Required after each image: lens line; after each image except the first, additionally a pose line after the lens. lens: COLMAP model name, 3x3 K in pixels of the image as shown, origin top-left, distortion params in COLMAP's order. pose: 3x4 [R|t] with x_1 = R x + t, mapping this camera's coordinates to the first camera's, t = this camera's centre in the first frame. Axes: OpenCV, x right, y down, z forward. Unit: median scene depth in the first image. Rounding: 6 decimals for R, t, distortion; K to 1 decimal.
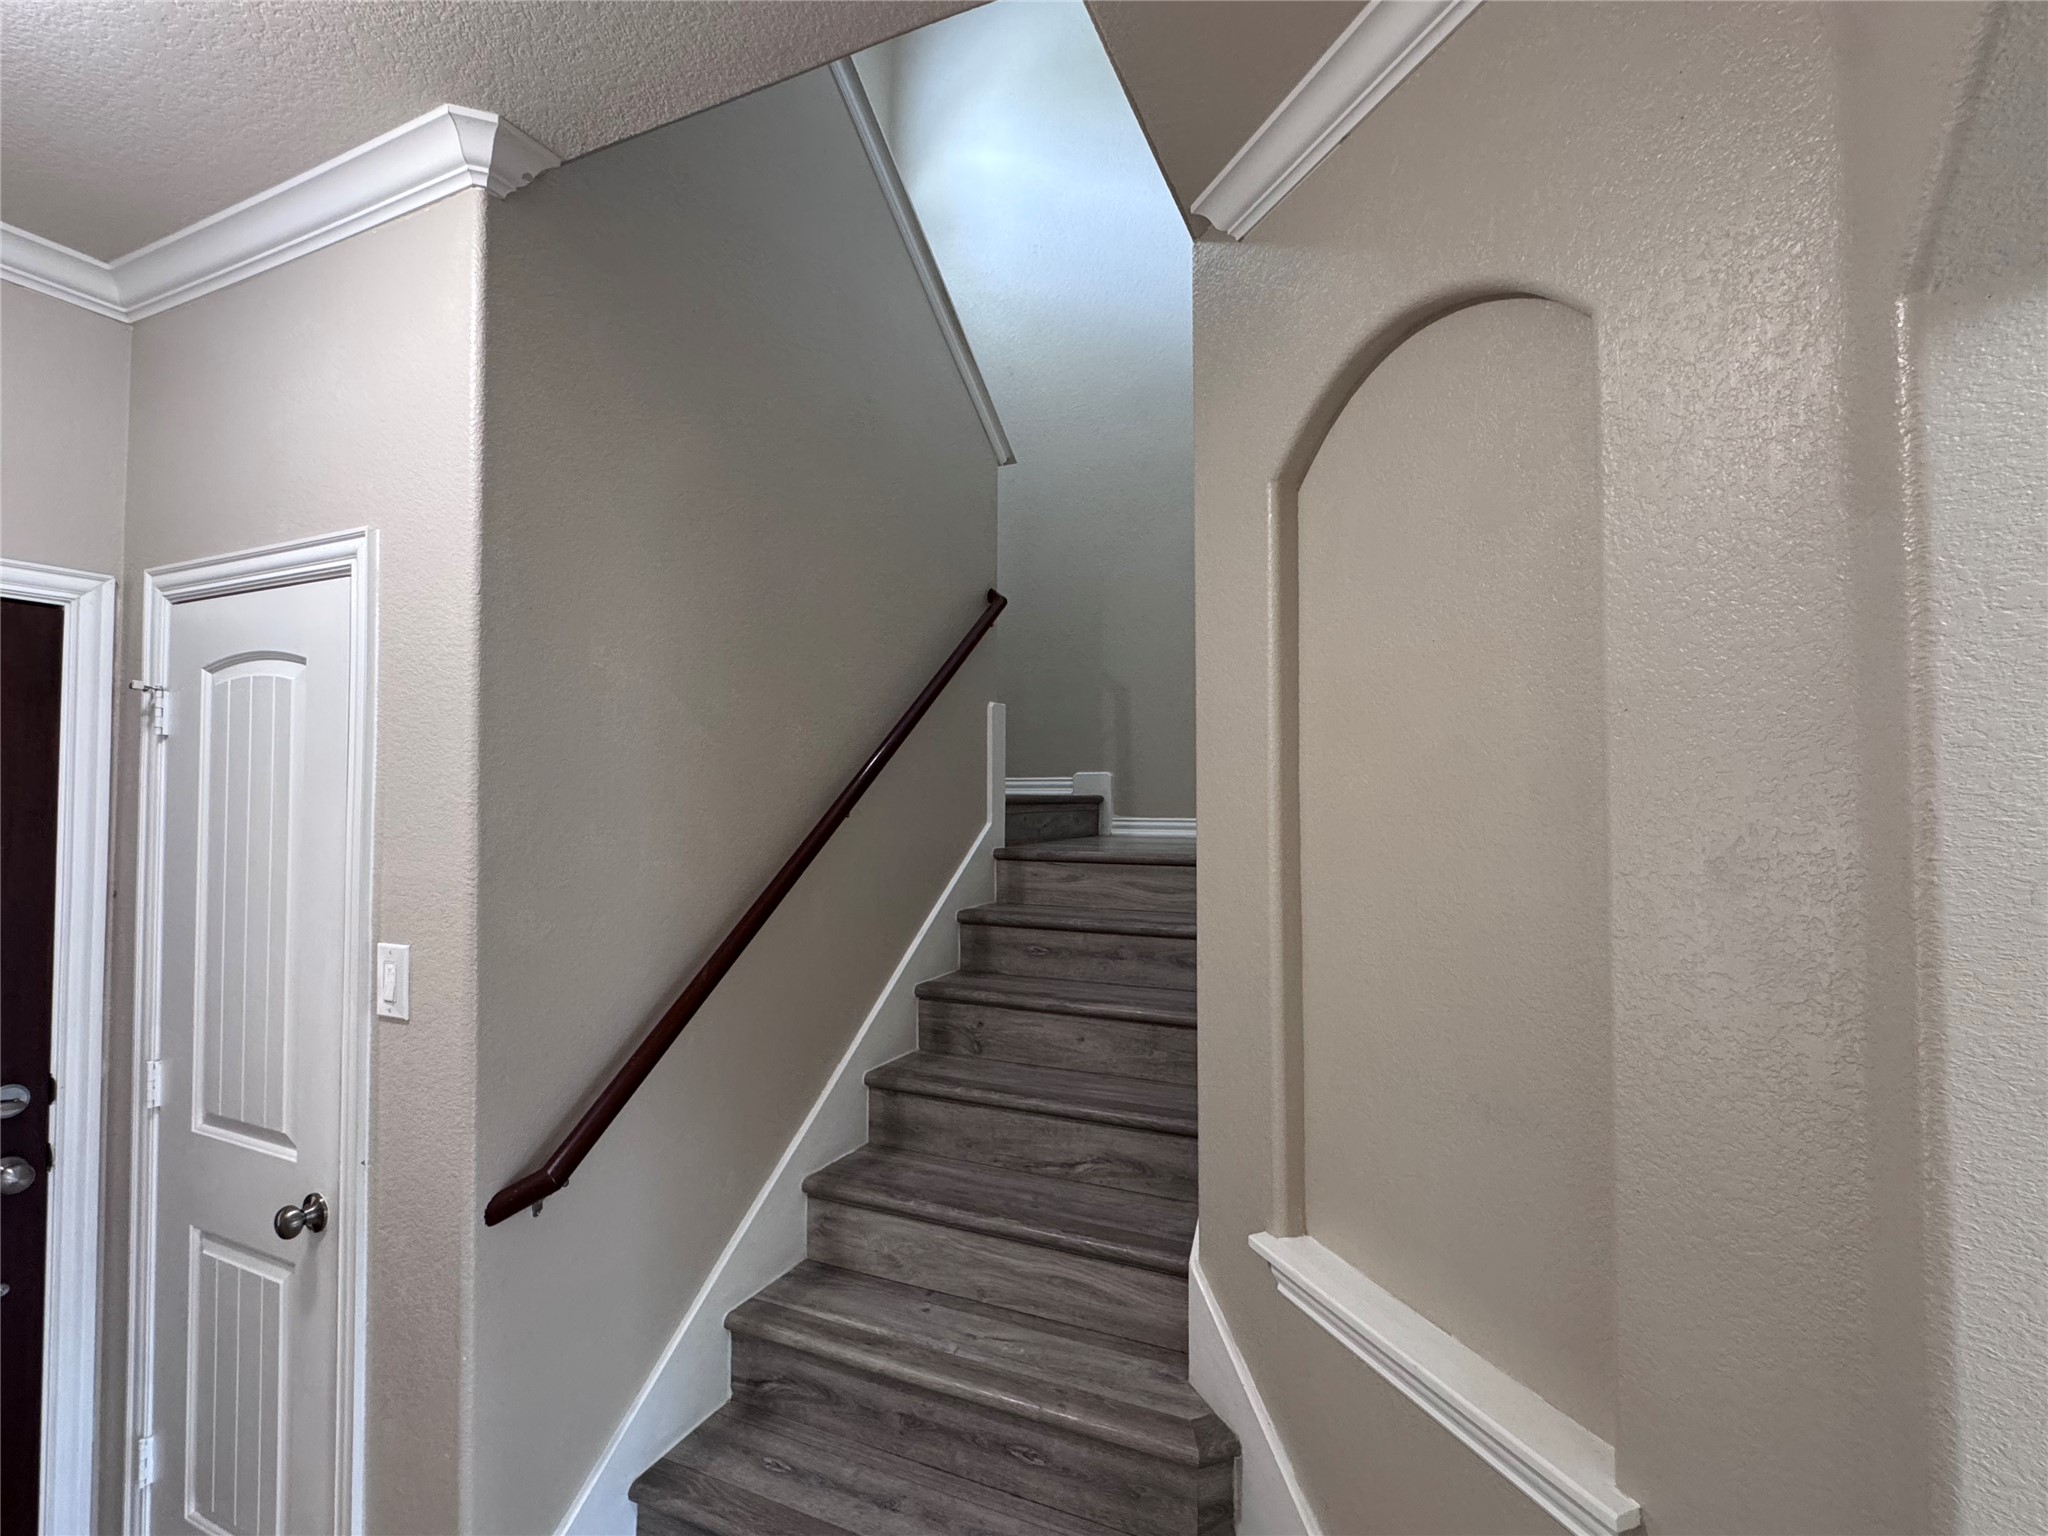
lens RADIAL K [[933.6, 0, 1025.4], [0, 933.6, 773.8], [0, 0, 1]] dist [-0.005470, 0.001414]
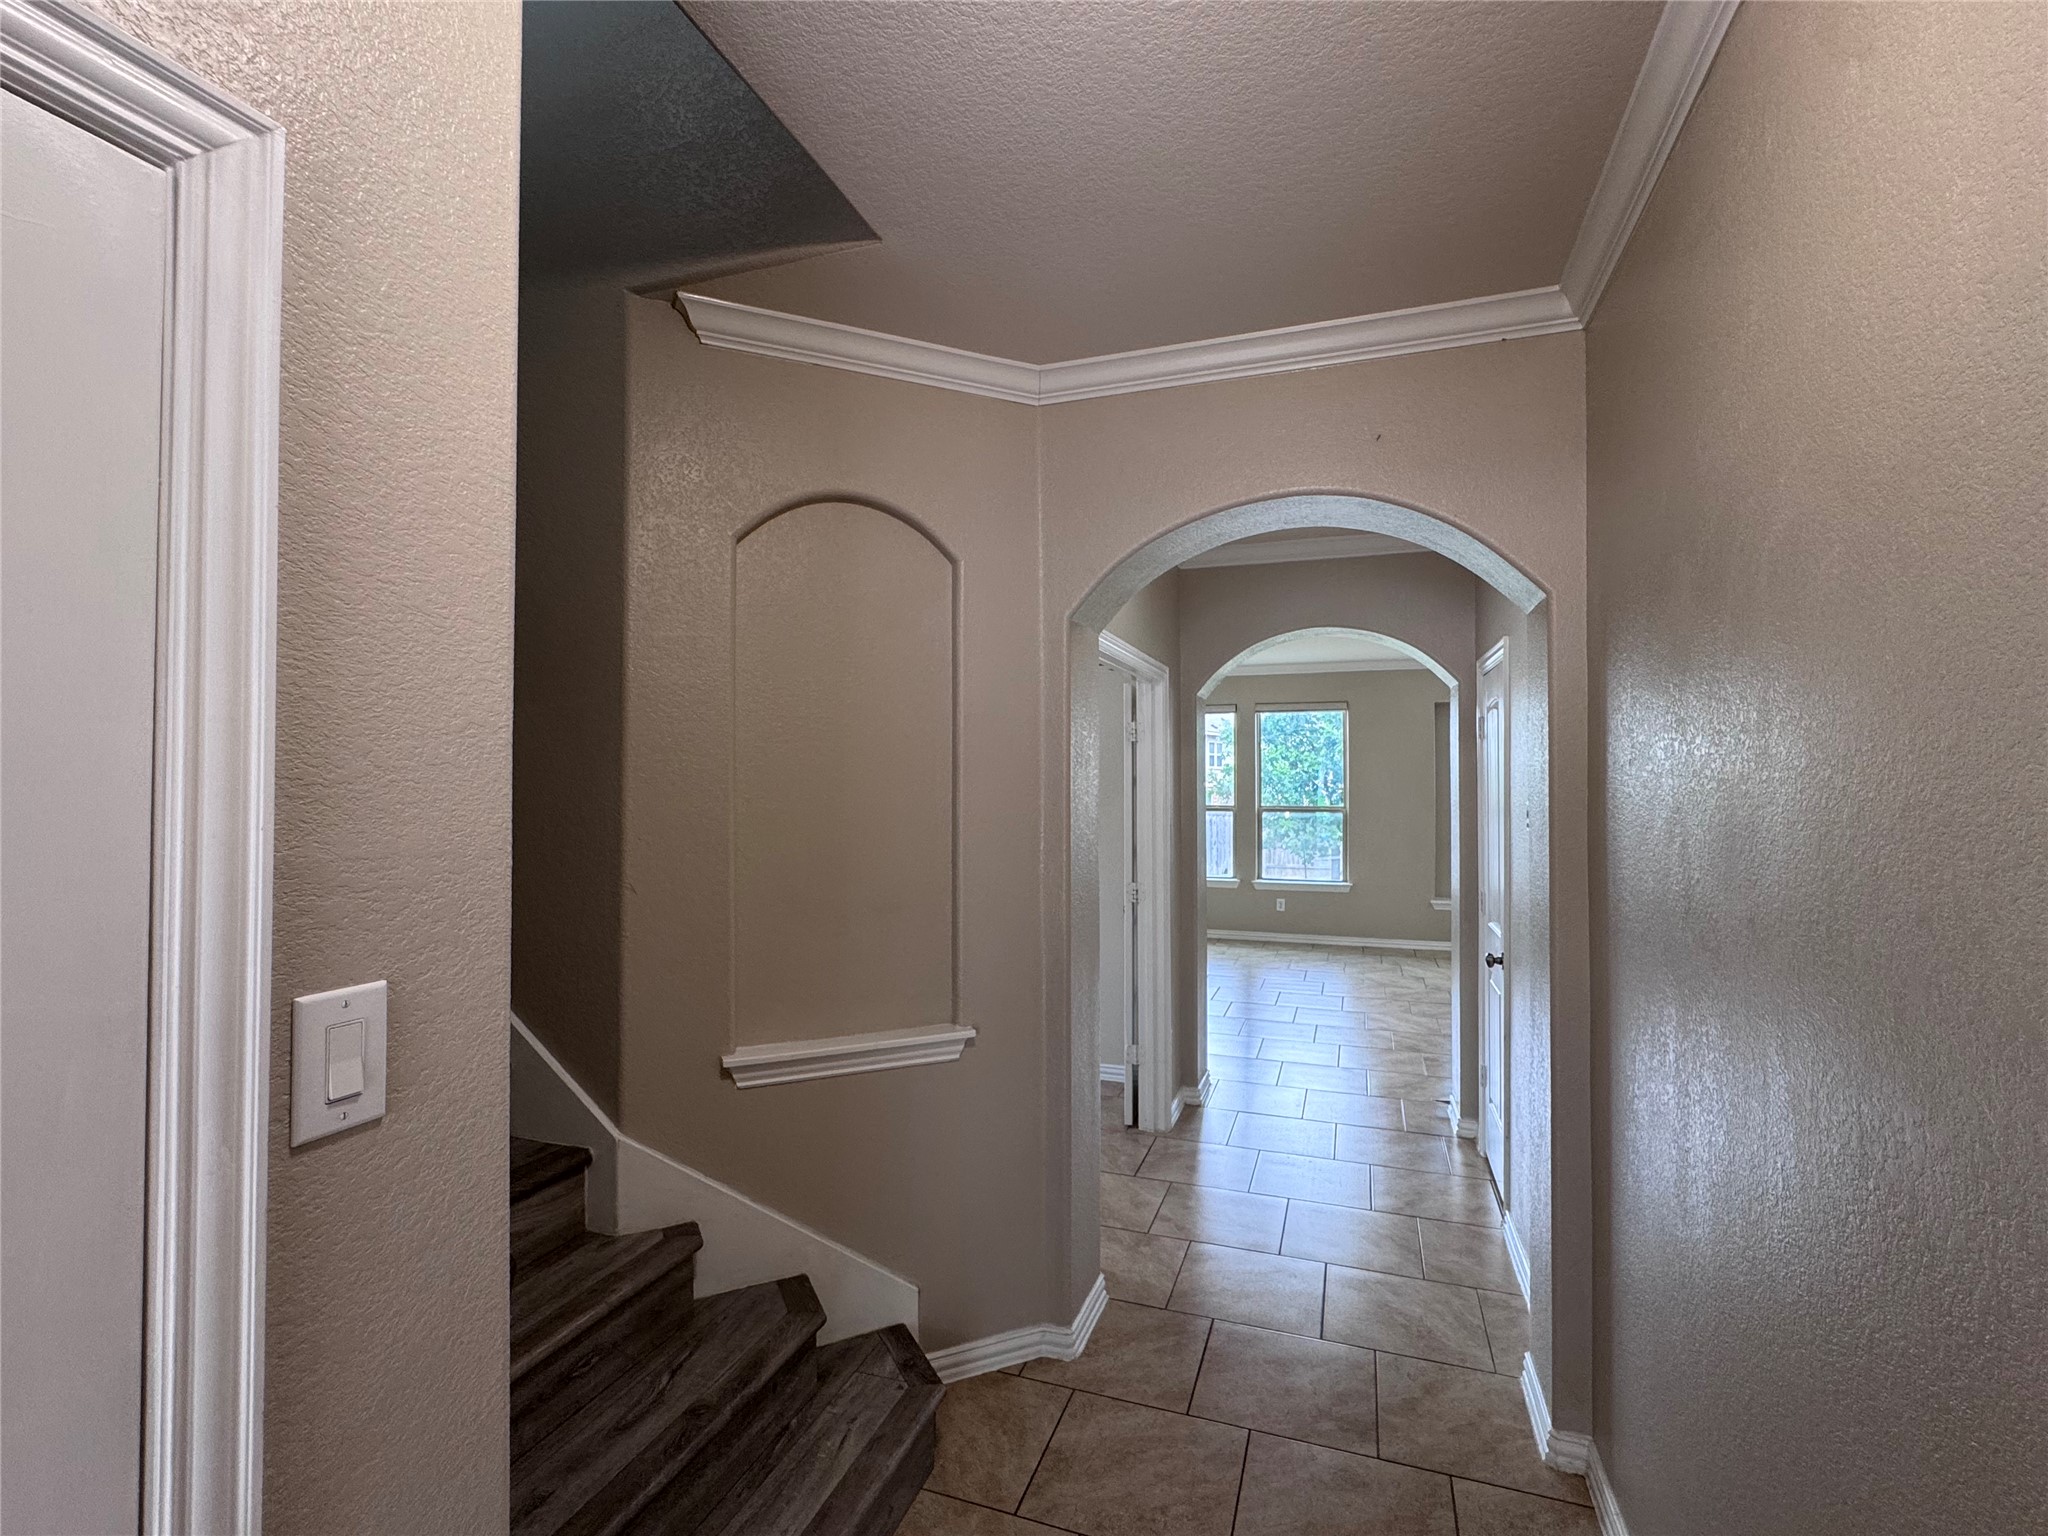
lens RADIAL K [[933.6, 0, 1014.4], [0, 933.6, 771.6], [0, 0, 1]] dist [-0.005470, 0.001414]
pose [[-0.076369, 0.015358, 0.996961, -1.144783], [-0.025301, 0.999530, -0.017335, 0.057403], [-0.996759, -0.026548, -0.075944, 0.624064]]
